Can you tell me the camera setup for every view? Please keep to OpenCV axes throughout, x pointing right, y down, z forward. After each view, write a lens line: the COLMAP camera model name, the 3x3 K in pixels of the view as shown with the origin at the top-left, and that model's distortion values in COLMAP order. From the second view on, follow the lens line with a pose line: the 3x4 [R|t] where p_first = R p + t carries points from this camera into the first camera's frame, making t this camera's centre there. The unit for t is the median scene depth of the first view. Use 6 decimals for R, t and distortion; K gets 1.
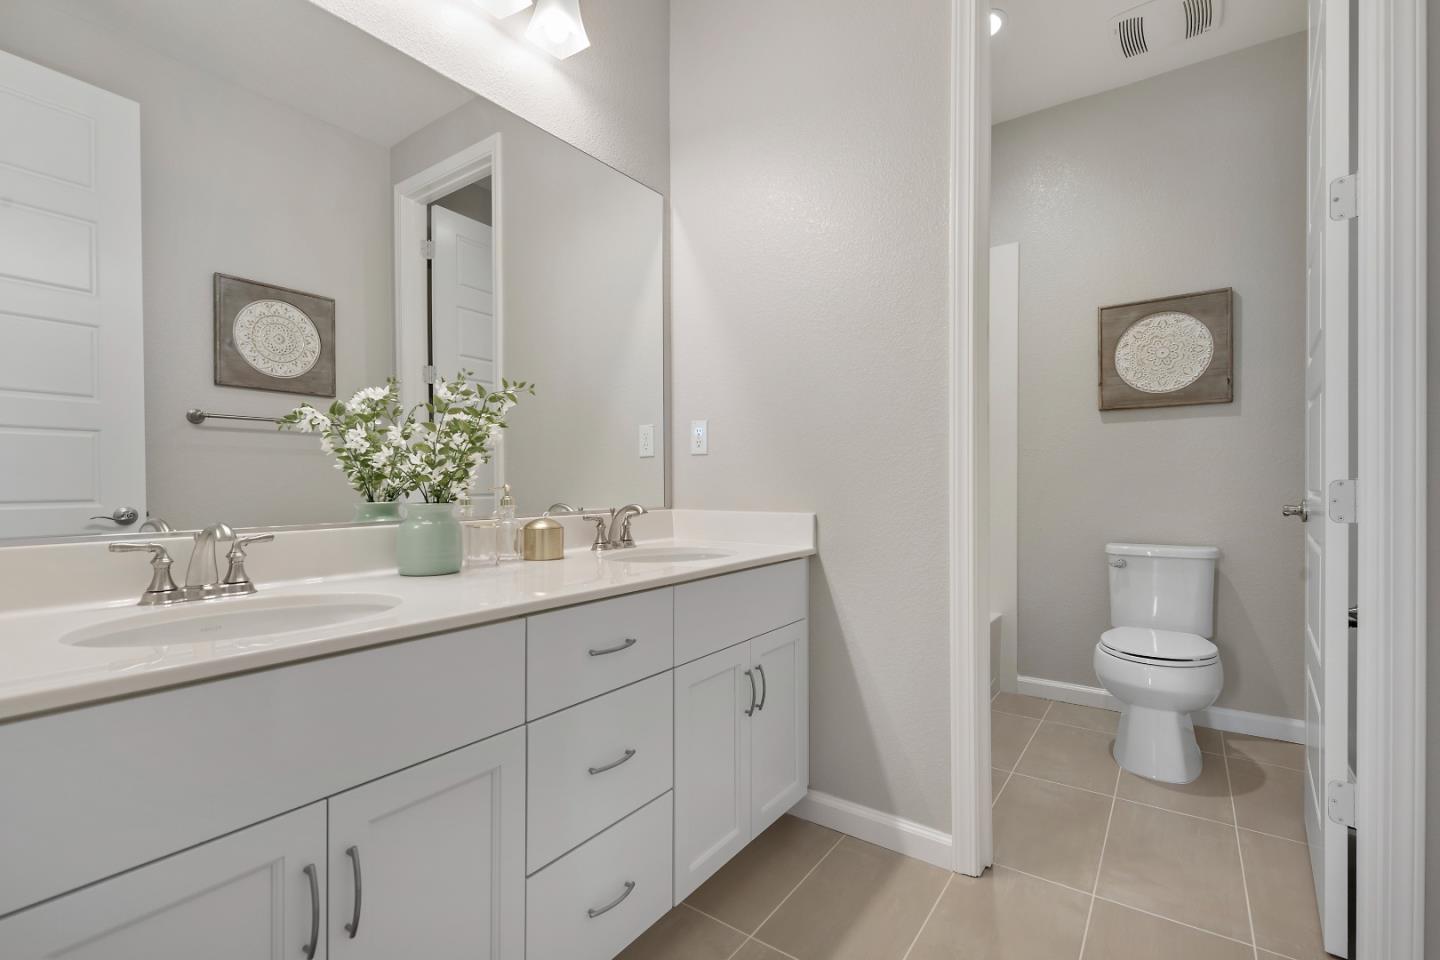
lens RADIAL K [[635.2, 0, 714.3], [0, 635.2, 481.1], [0, 0, 1]] dist [0.002465, -0.001652]
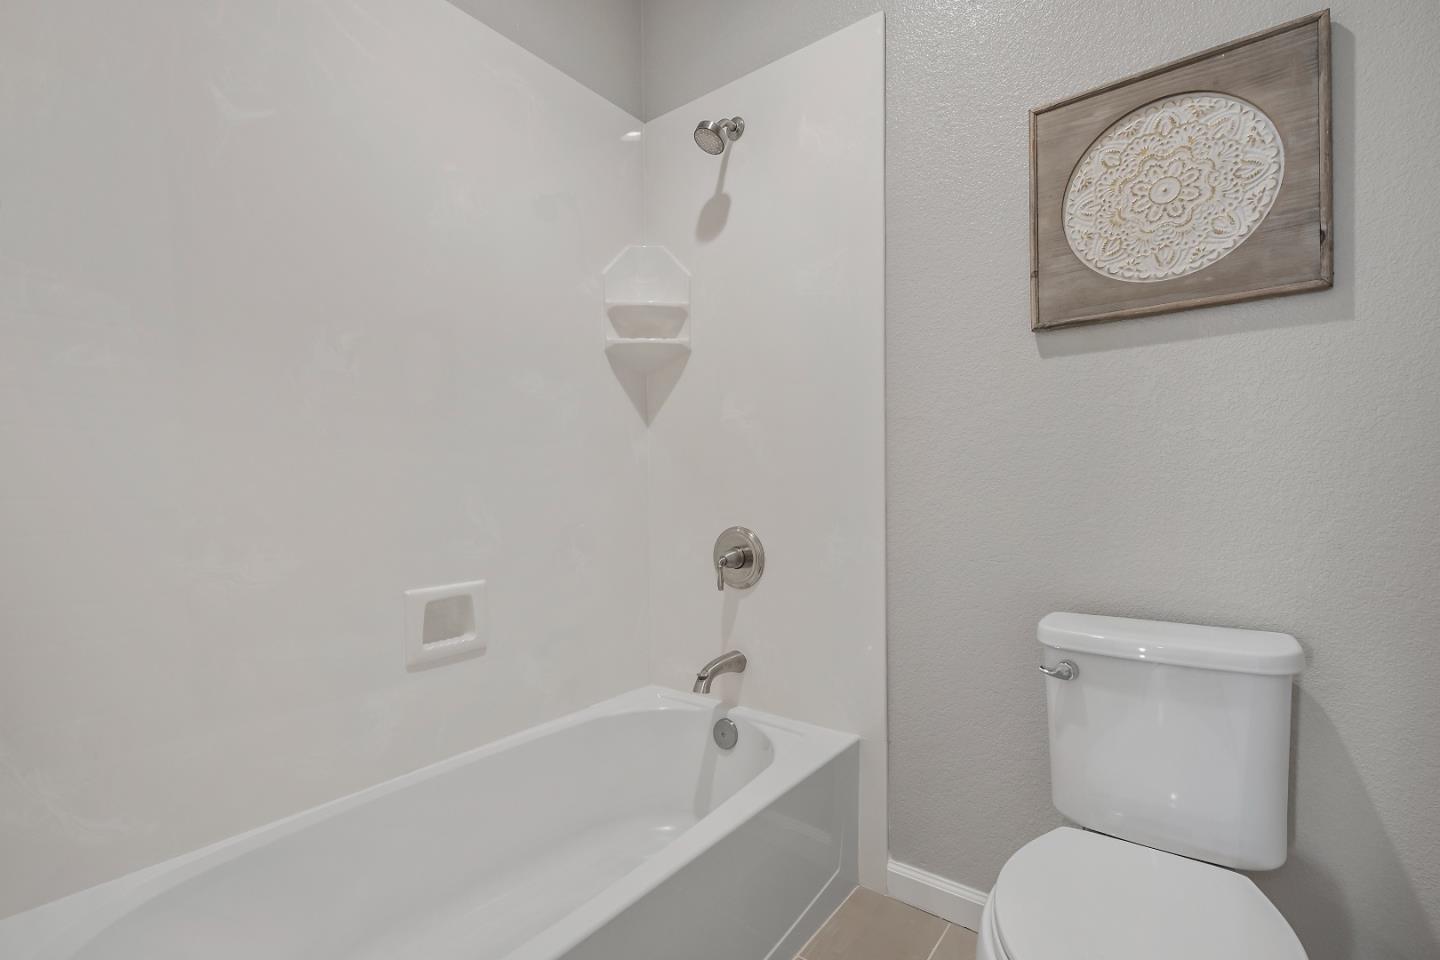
lens RADIAL K [[635.2, 0, 726.3], [0, 635.2, 482.6], [0, 0, 1]] dist [0.002465, -0.001652]
pose [[0.999658, -0.014059, -0.022064, 0.405395], [0.014361, 0.999804, 0.013600, -0.007475], [0.021868, -0.013912, 0.999664, 0.545948]]
